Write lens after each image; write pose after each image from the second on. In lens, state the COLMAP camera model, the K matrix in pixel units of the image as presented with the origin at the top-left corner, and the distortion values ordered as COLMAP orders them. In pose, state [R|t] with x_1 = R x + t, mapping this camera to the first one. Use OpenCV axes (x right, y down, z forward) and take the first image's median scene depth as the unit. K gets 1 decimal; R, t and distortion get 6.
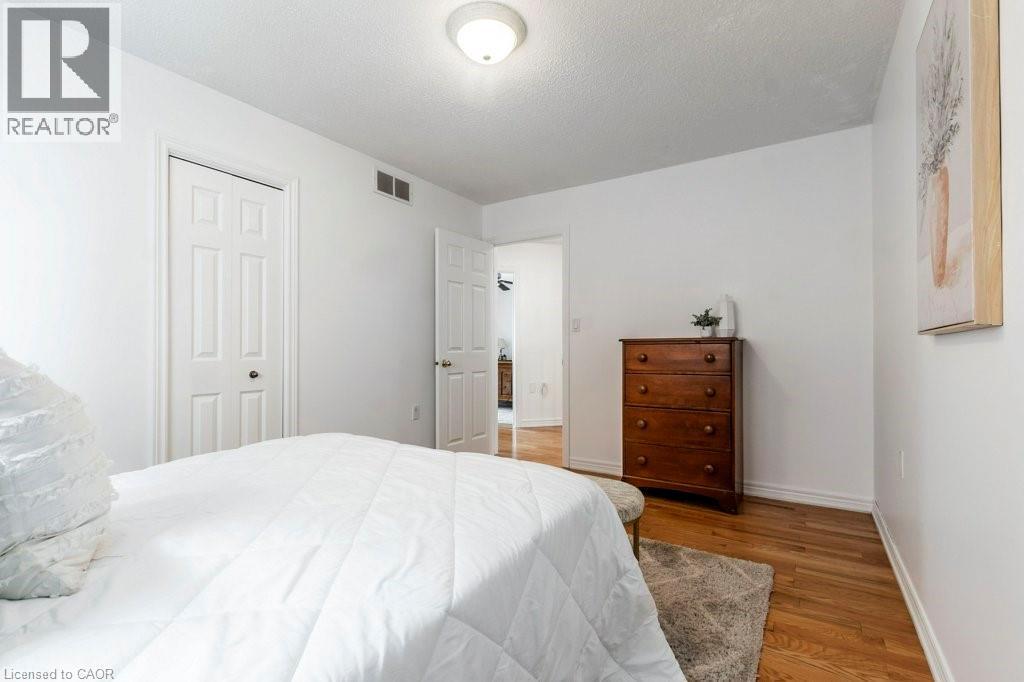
lens RADIAL K [[447.0, 0, 510.3], [0, 447.0, 342.6], [0, 0, 1]] dist [0.010932, 0.000819]
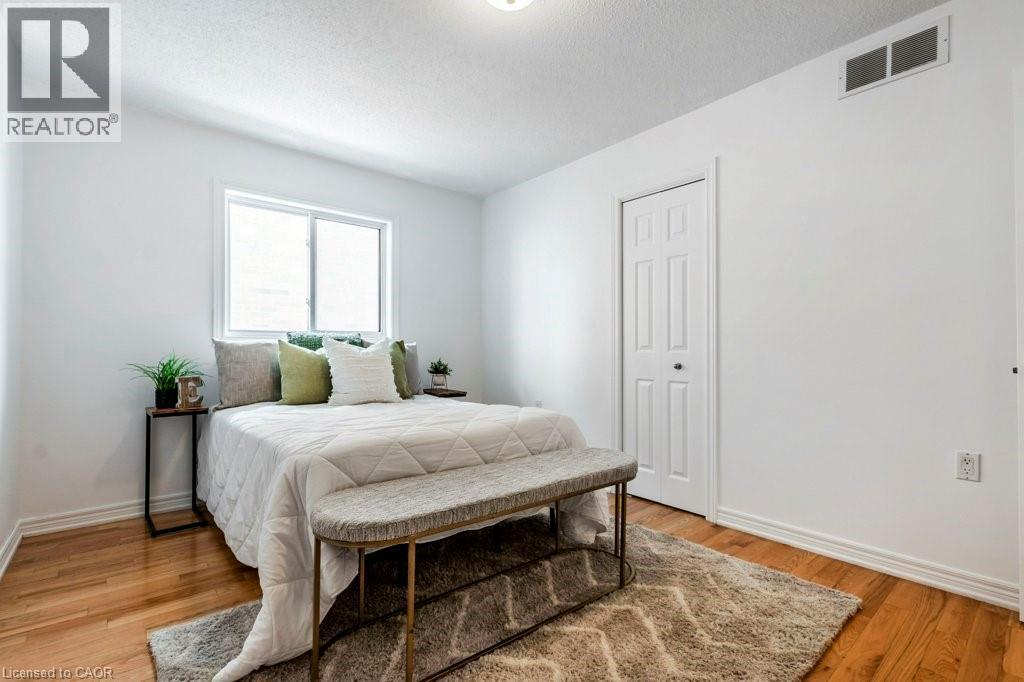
lens RADIAL K [[476.0, 0, 517.0], [0, 476.0, 349.6], [0, 0, 1]] dist [-0.003309, -0.000249]
pose [[-0.283075, 0.008190, -0.959063, 0.624627], [0.016579, 0.999856, 0.003645, 0.020838], [0.958954, -0.014868, -0.283170, 0.942900]]
